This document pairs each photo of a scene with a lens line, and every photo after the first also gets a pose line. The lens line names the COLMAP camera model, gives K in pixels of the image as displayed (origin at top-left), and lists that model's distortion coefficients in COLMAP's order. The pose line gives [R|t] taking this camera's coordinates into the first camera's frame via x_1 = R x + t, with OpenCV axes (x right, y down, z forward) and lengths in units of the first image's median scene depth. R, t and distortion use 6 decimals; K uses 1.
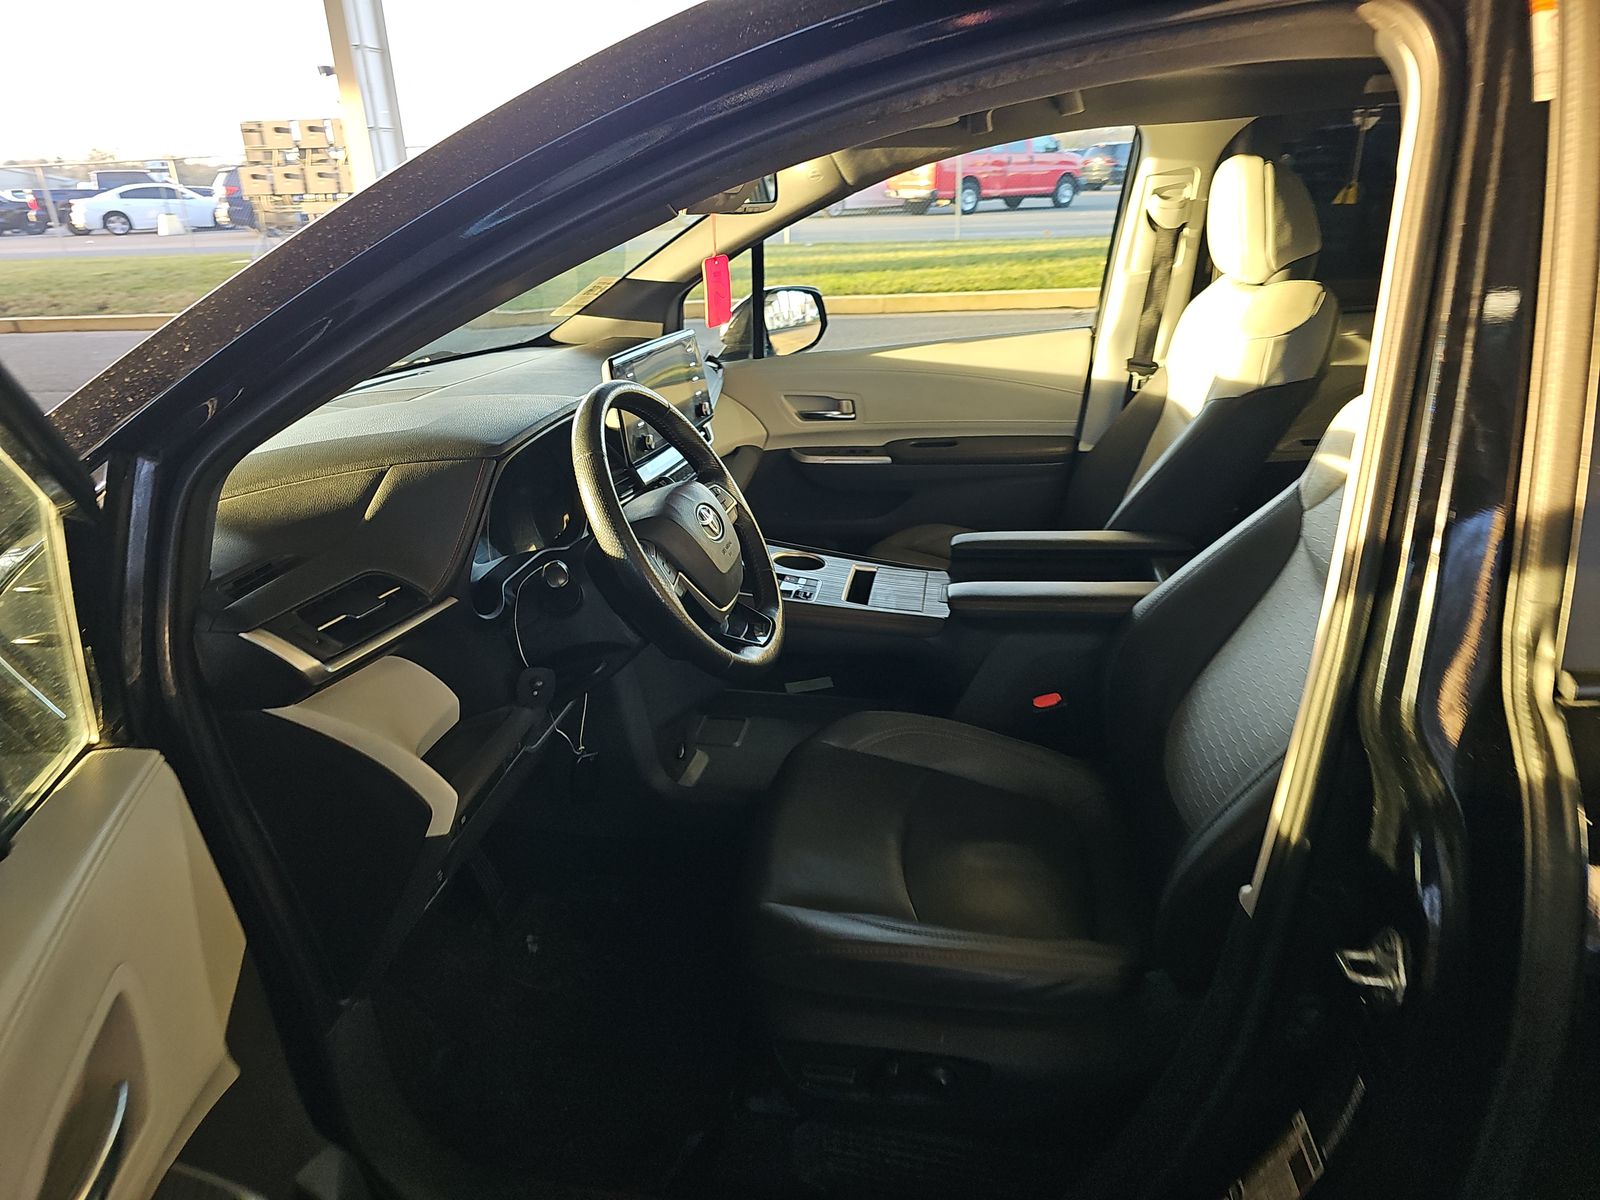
lens RADIAL K [[1067.6, 0, 792.4], [0, 1067.6, 618.8], [0, 0, 1]] dist [0.055764, -0.045924]
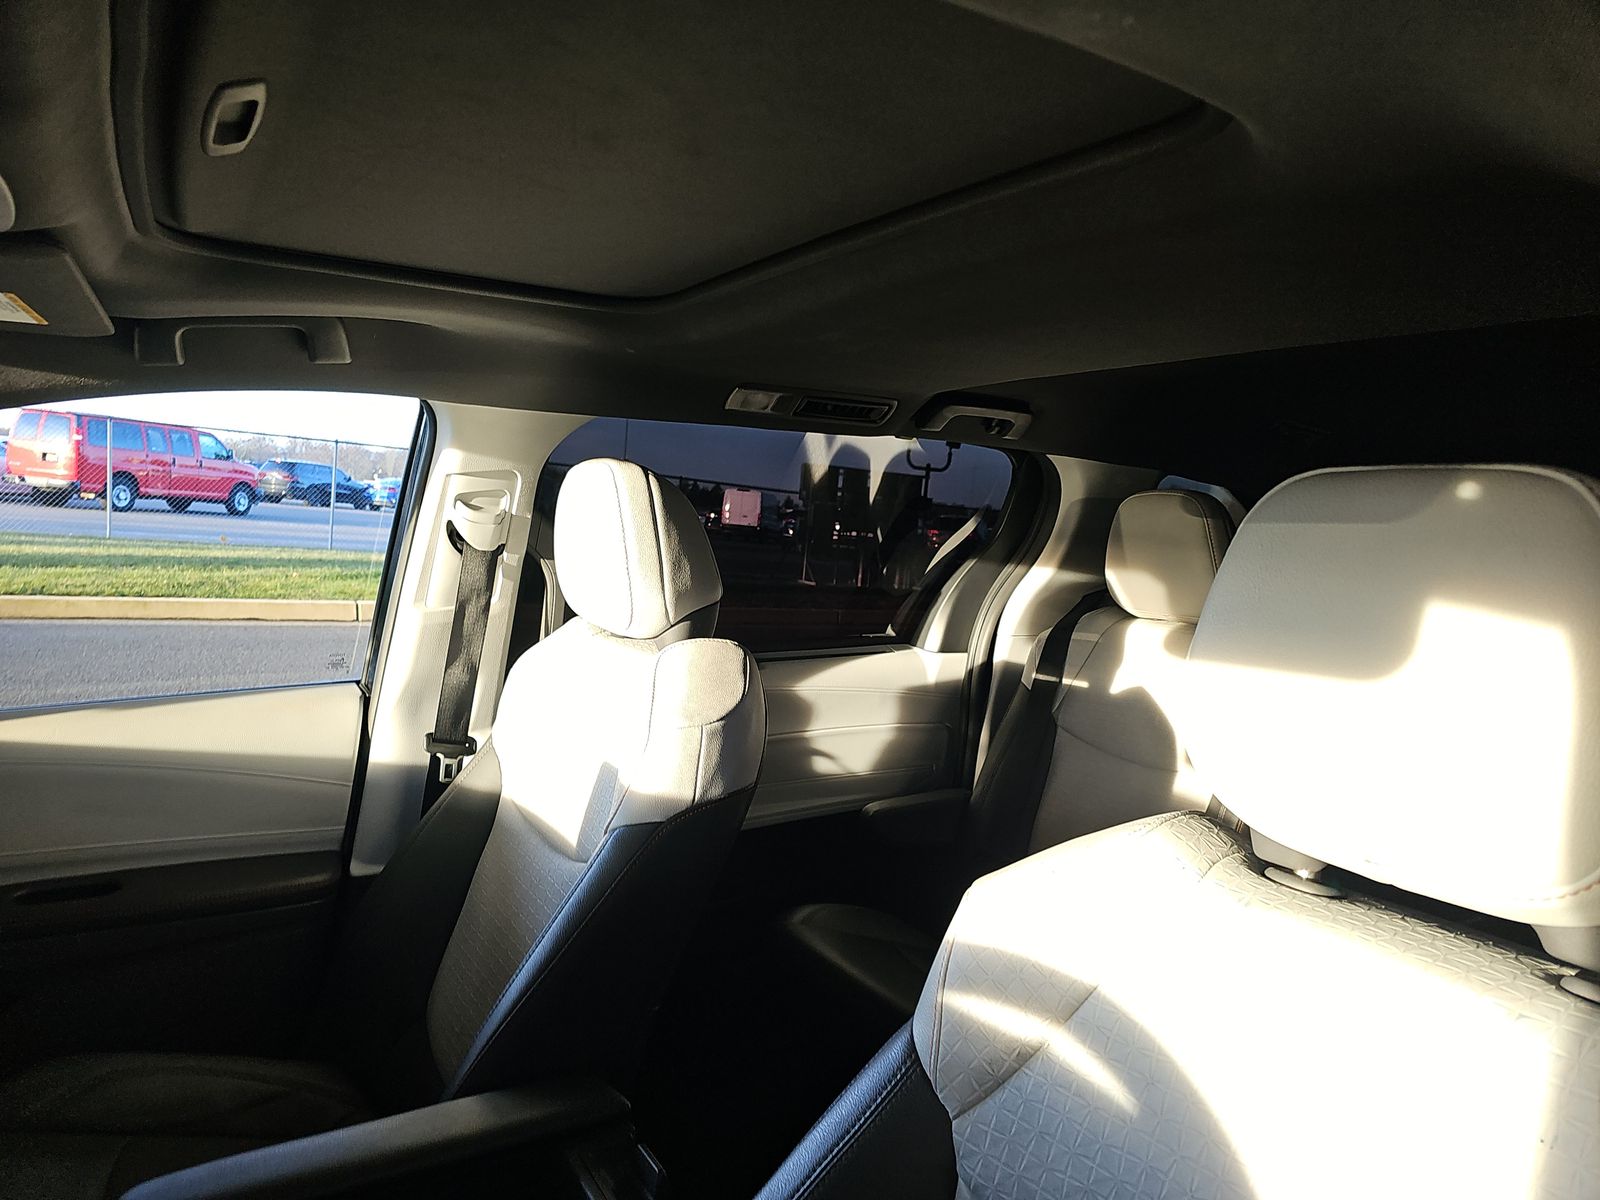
lens RADIAL K [[1067.6, 0, 792.4], [0, 1067.6, 618.8], [0, 0, 1]] dist [0.055764, -0.045924]
pose [[0.758184, 0.031729, 0.651268, 0.016046], [0.150645, 0.963269, -0.222305, -0.039080], [-0.634400, 0.266658, 0.725555, 0.110783]]
